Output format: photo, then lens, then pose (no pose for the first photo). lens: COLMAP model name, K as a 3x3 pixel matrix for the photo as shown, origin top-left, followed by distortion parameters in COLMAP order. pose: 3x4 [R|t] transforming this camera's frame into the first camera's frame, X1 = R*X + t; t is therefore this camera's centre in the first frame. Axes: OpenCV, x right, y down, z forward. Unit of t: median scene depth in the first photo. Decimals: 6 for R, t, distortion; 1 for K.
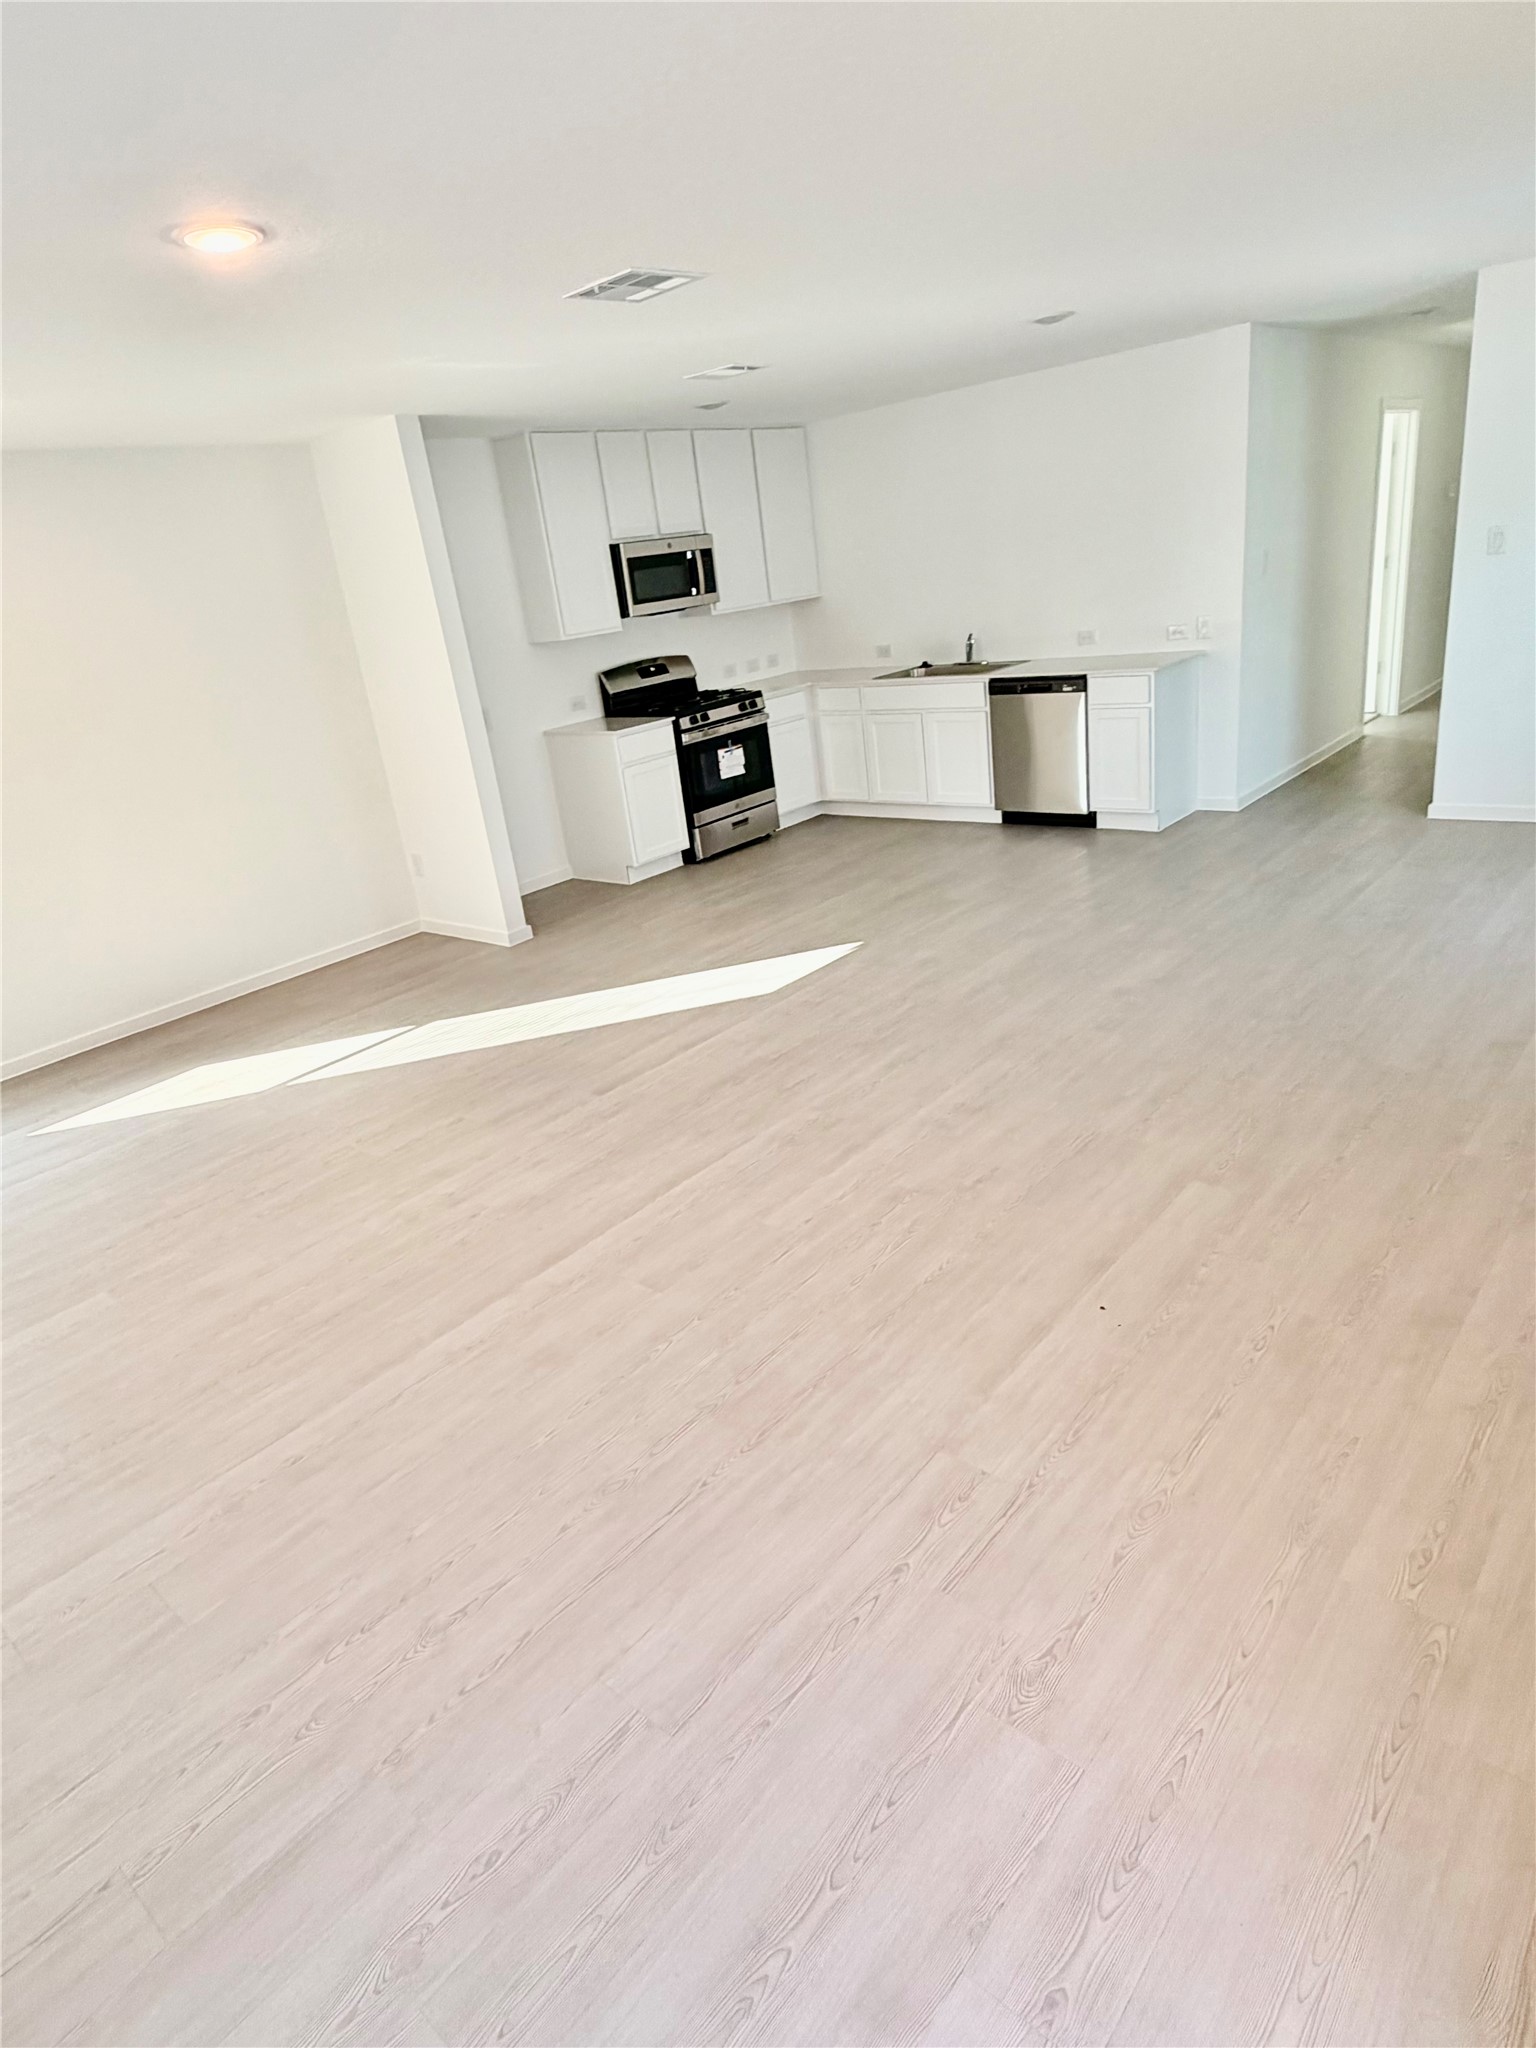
lens RADIAL K [[1179.0, 0, 763.0], [0, 1179.0, 1027.0], [0, 0, 1]] dist [0.001507, 0.000113]
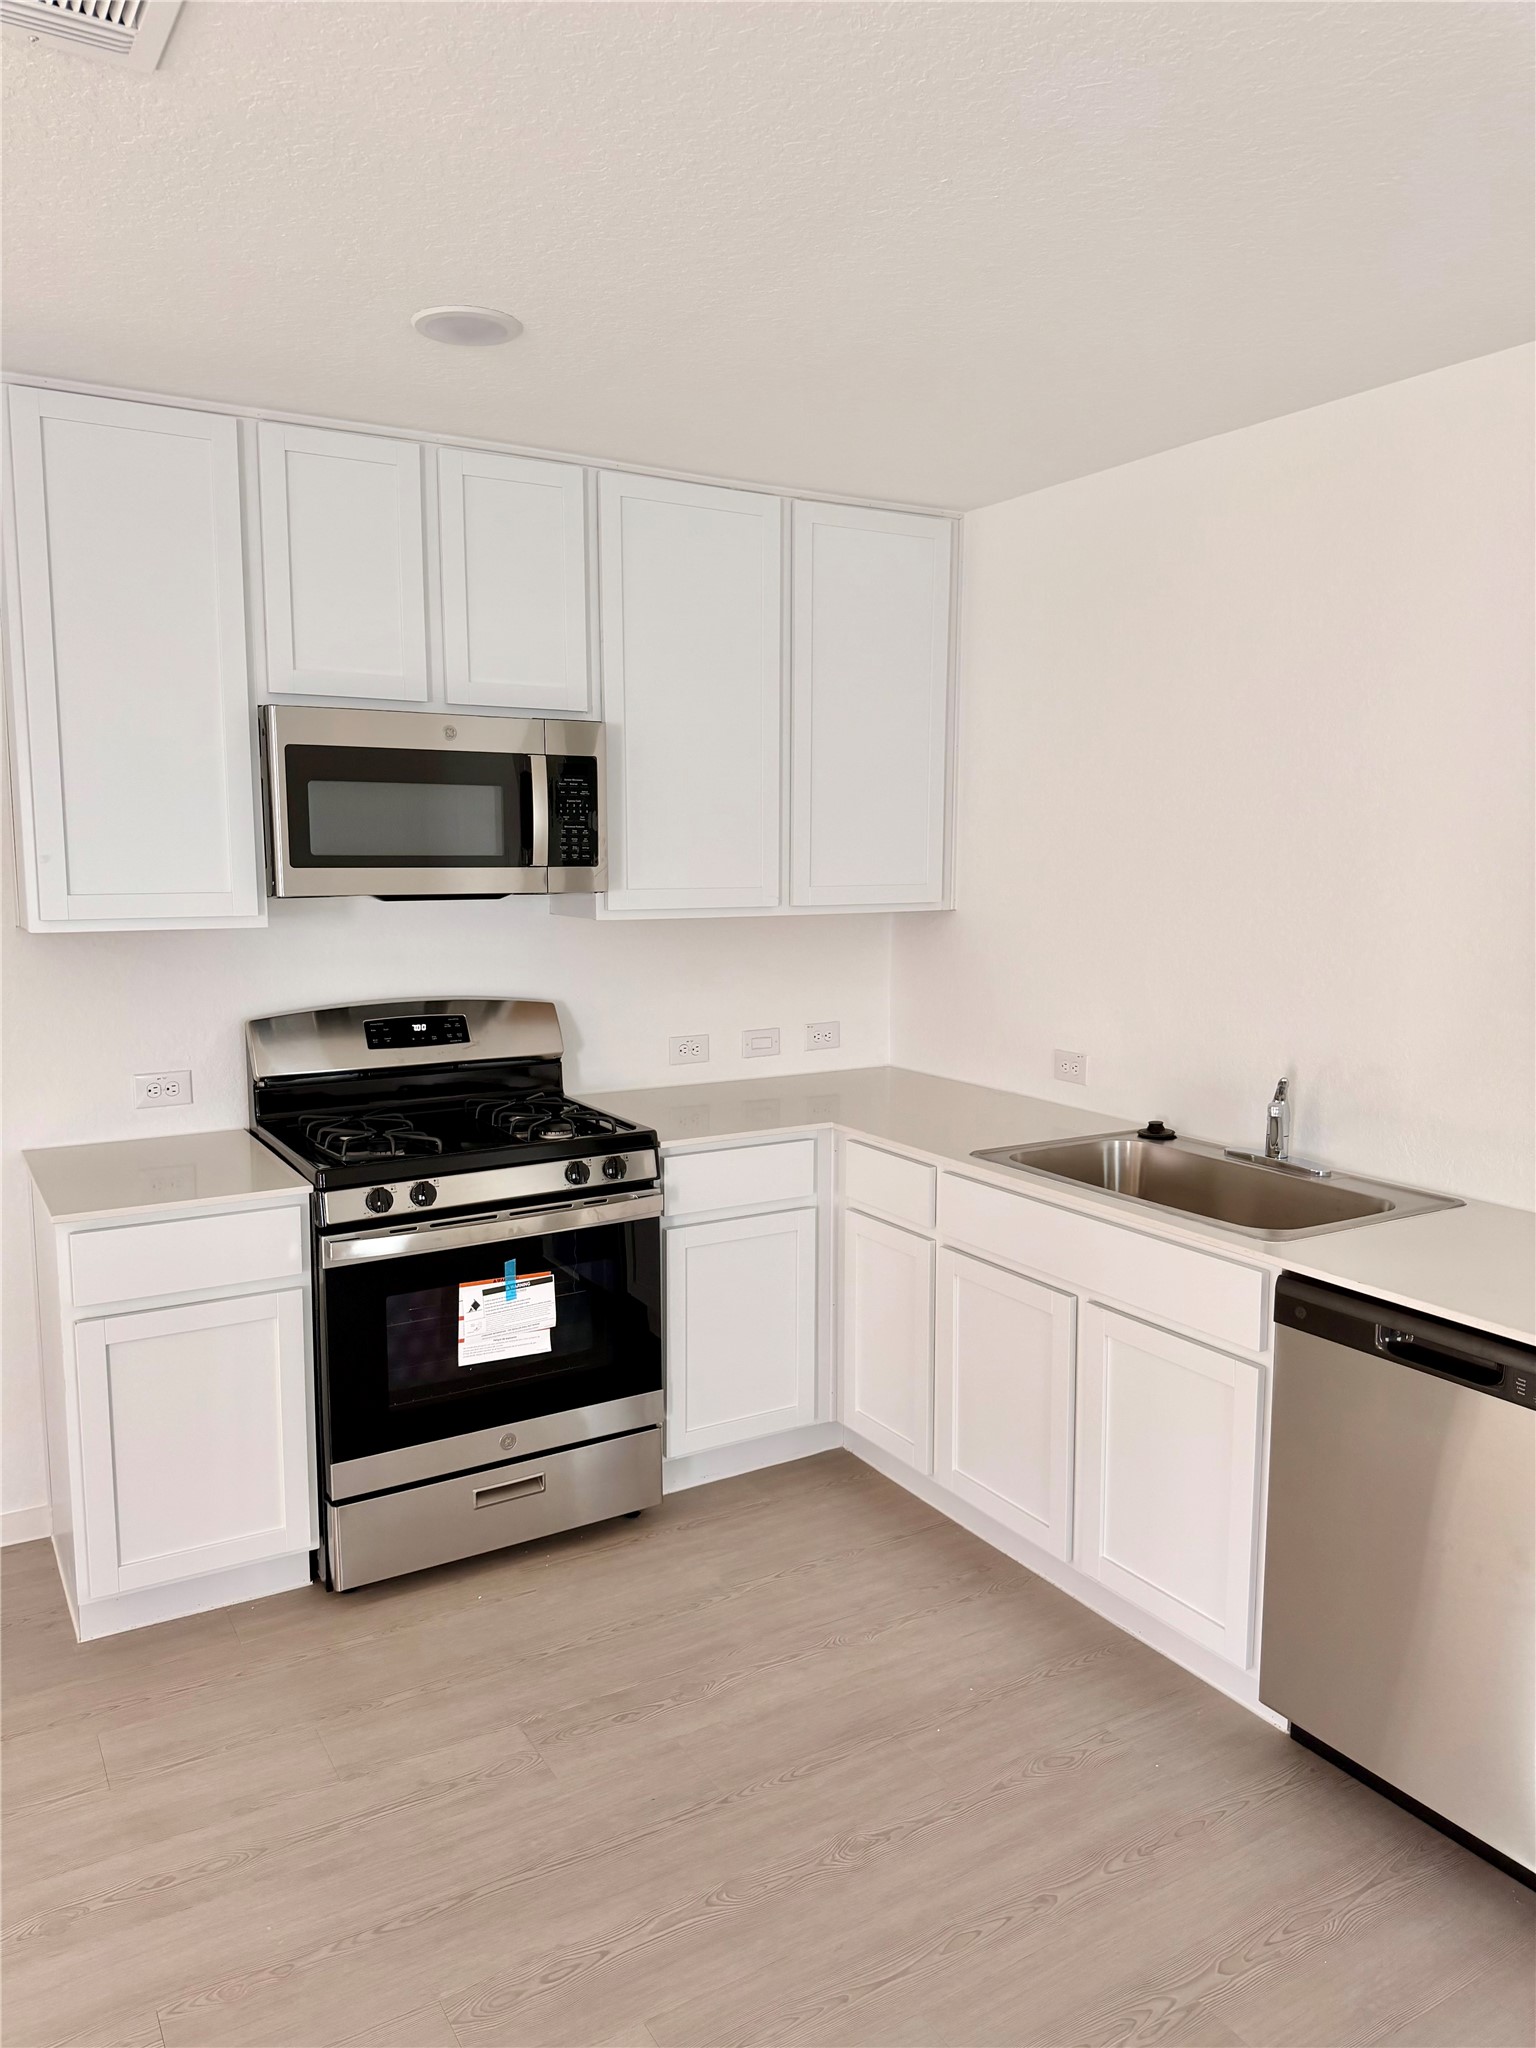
lens RADIAL K [[1455.9, 0, 771.2], [0, 1455.9, 1017.7], [0, 0, 1]] dist [0.065824, -0.002108]
pose [[0.944072, 0.157059, -0.289931, 0.159504], [-0.220689, 0.954267, -0.201670, -0.239009], [0.244998, 0.254376, 0.935558, 0.584614]]
